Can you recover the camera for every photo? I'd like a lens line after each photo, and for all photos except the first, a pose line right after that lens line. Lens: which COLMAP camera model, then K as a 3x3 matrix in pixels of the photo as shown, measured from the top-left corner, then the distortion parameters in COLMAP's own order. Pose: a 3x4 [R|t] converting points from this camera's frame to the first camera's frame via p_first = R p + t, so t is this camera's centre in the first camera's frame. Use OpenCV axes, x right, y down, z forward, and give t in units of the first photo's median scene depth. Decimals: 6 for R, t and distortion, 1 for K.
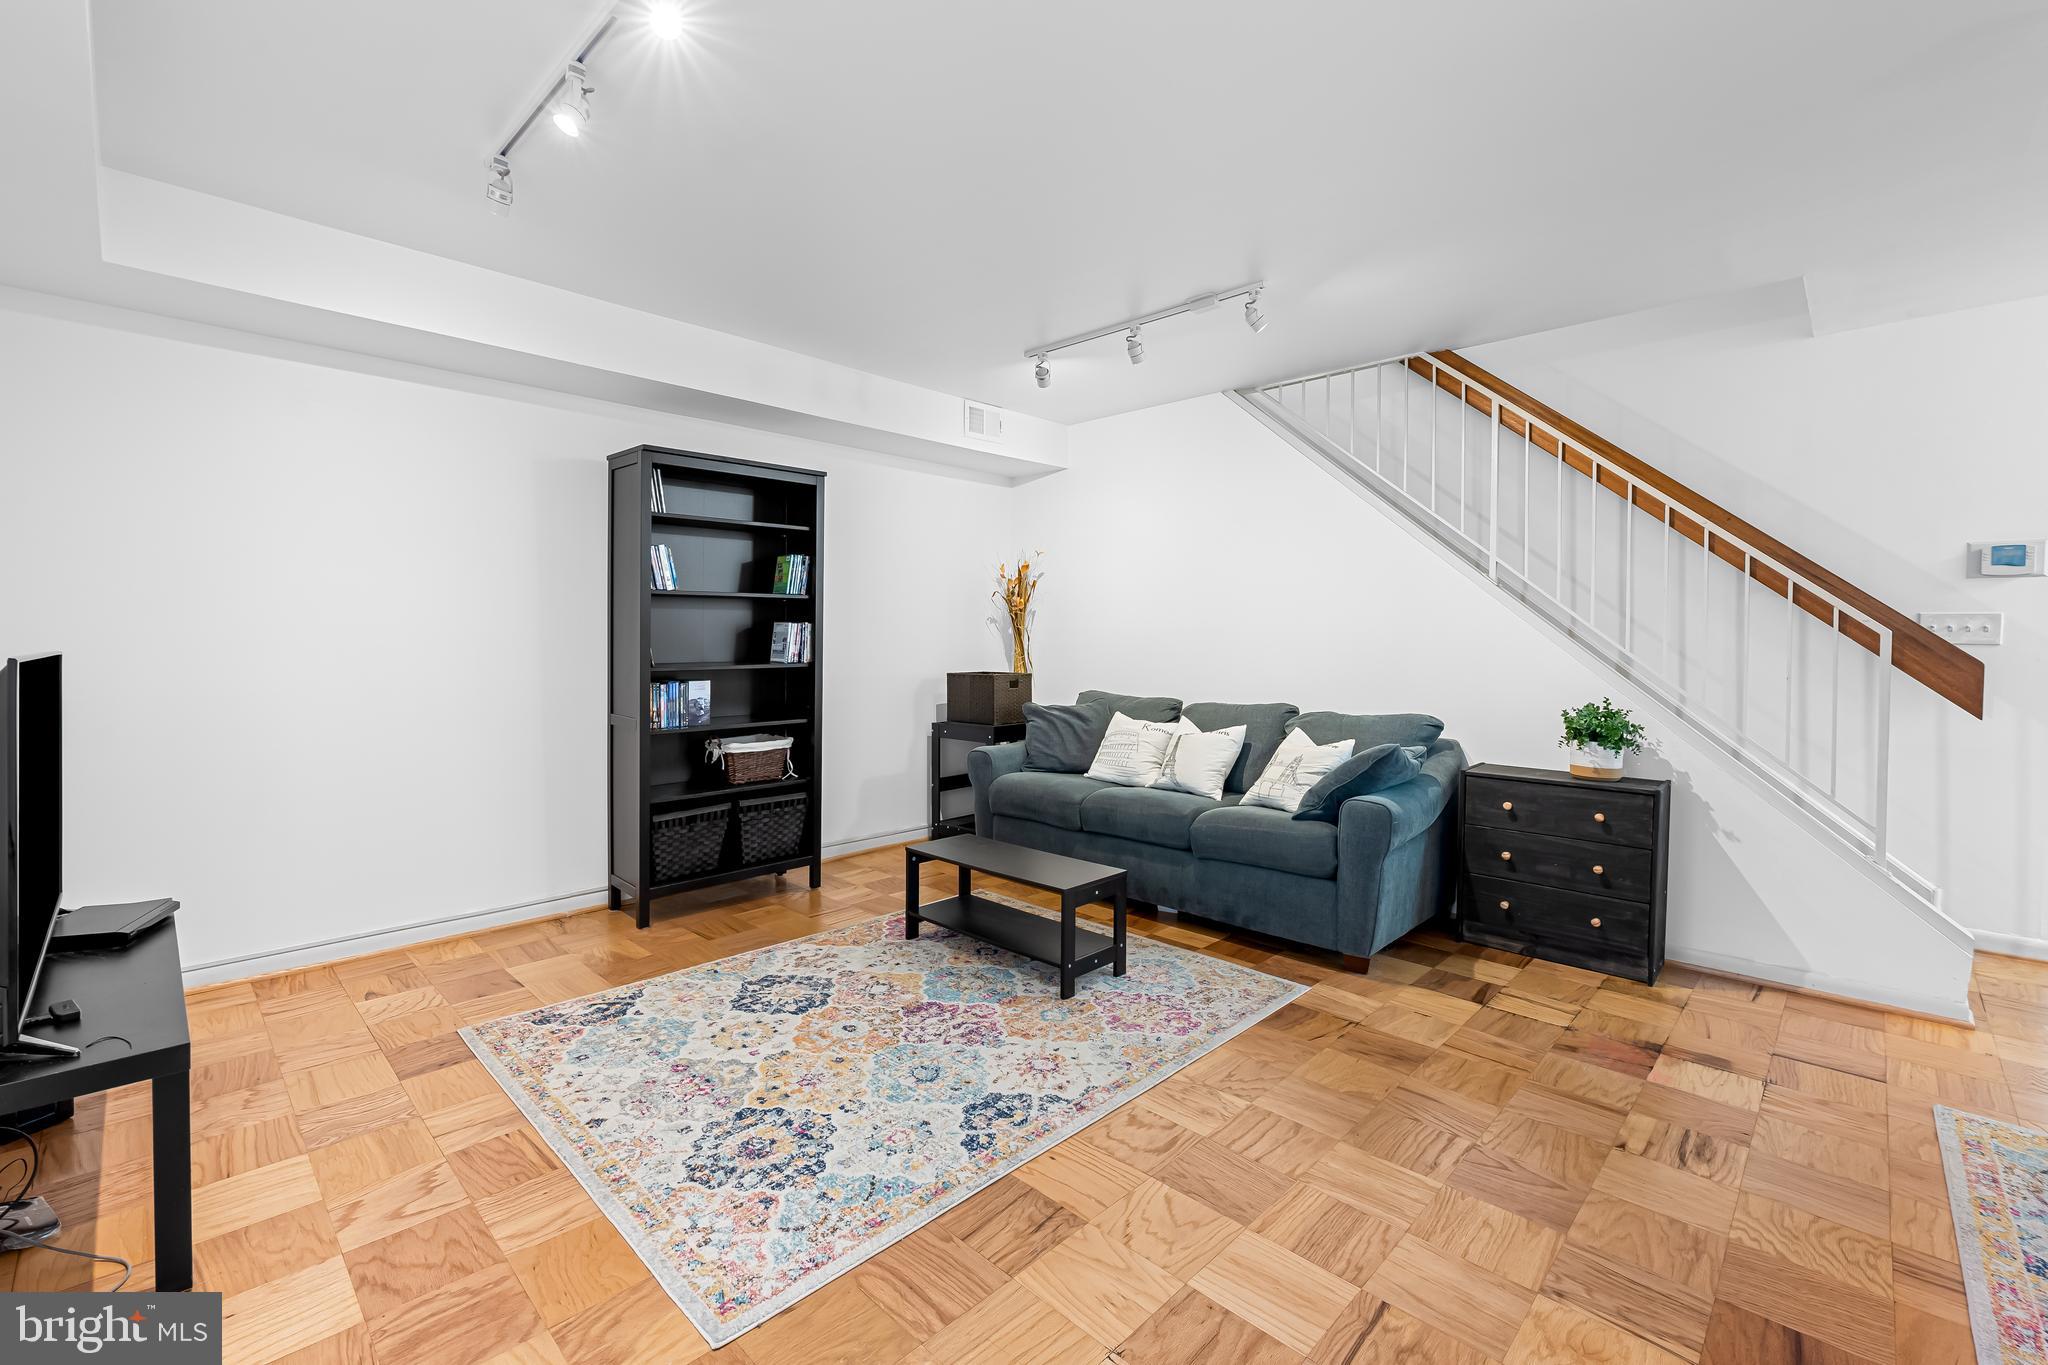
lens RADIAL K [[837.6, 0, 1020.2], [0, 837.6, 647.0], [0, 0, 1]] dist [-0.004698, -0.000252]
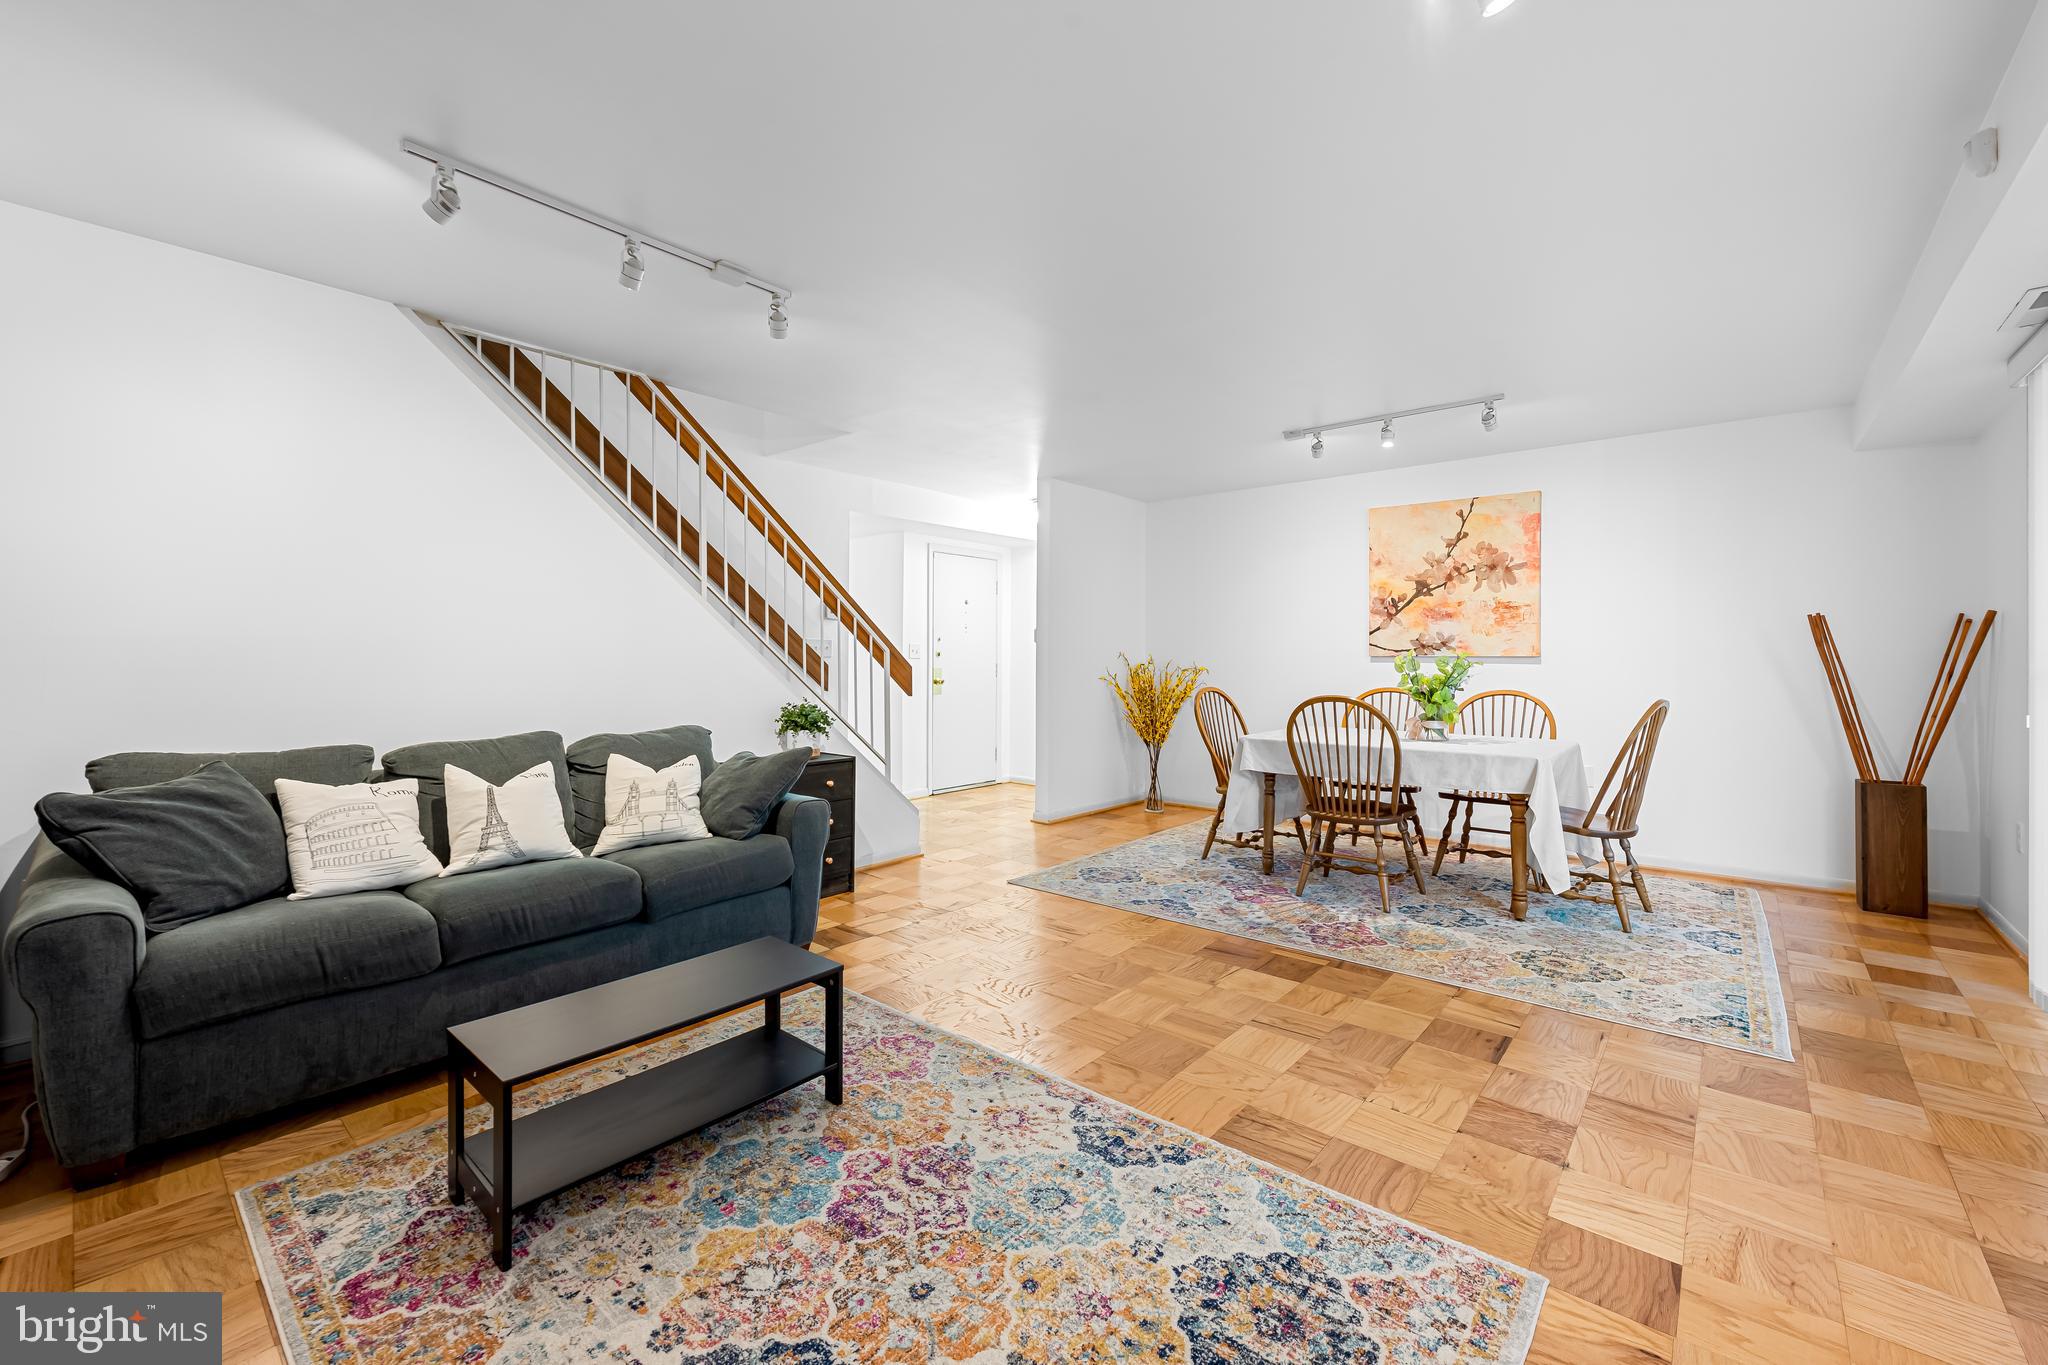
lens RADIAL K [[826.0, 0, 933.6], [0, 826.0, 648.9], [0, 0, 1]] dist [-0.003070, -0.000283]
pose [[0.014416, 0.004792, 0.999885, -0.811798], [0.006152, 0.999969, -0.004881, -0.013134], [-0.999877, 0.006222, 0.014386, 0.979314]]
